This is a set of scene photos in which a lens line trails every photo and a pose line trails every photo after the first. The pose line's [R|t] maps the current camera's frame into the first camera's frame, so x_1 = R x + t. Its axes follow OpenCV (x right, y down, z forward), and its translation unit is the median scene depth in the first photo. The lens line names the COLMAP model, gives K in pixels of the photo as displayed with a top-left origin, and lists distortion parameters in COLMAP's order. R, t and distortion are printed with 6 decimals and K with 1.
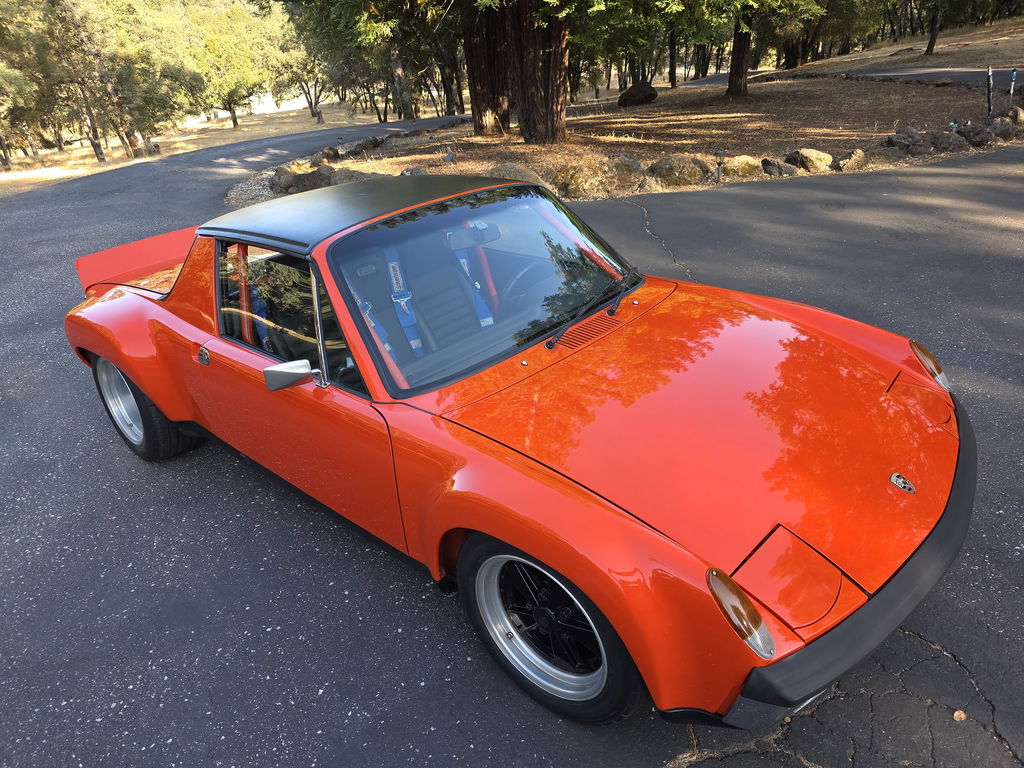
lens RADIAL K [[682.3, 0, 516.4], [0, 682.3, 390.3], [0, 0, 1]] dist [0.018427, -0.000870]
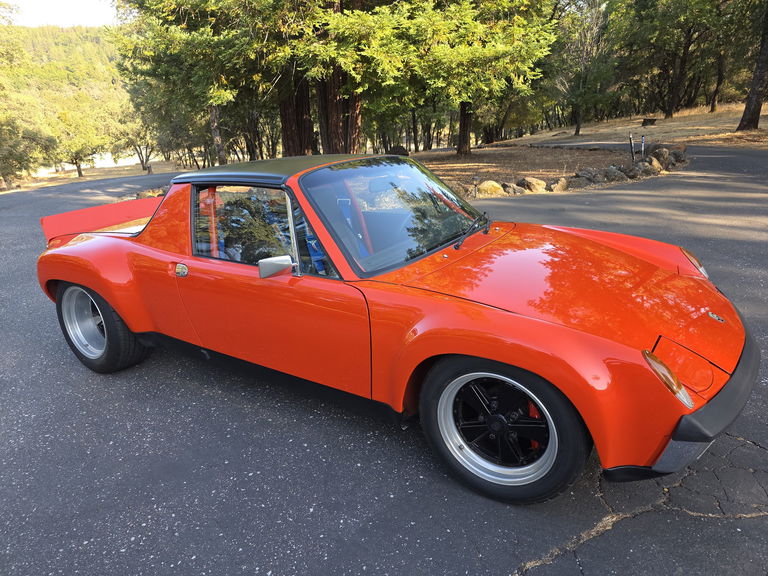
lens RADIAL K [[509.8, 0, 384.0], [0, 509.8, 288.0], [0, 0, 1]] dist [0.024560, -0.004060]
pose [[0.987276, -0.018956, 0.157882, -0.184334], [0.043952, 0.986720, -0.156374, 0.120336], [-0.152821, 0.161323, 0.974998, 0.002567]]
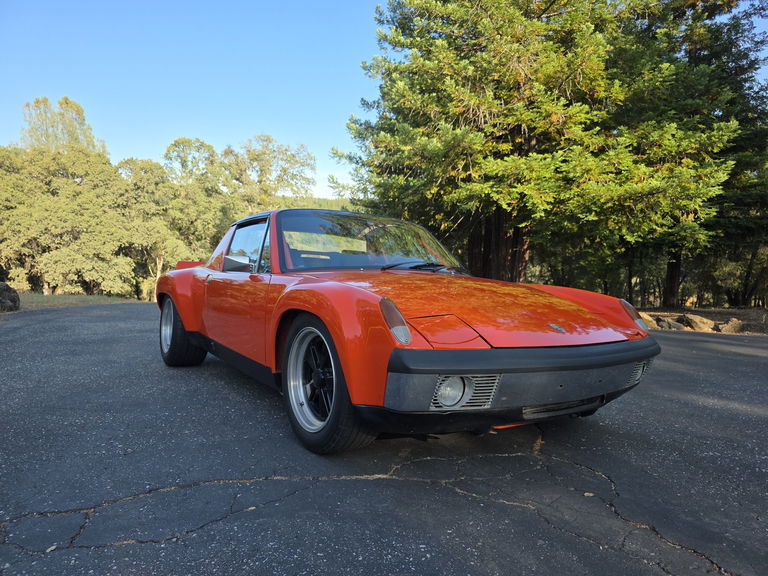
lens RADIAL K [[508.1, 0, 384.0], [0, 508.1, 288.0], [0, 0, 1]] dist [-0.004065, -0.002067]
pose [[0.958811, 0.098688, -0.266350, 0.269417], [-0.202941, 0.894089, -0.399274, 0.325645], [0.198737, 0.436881, 0.877290, -0.053904]]
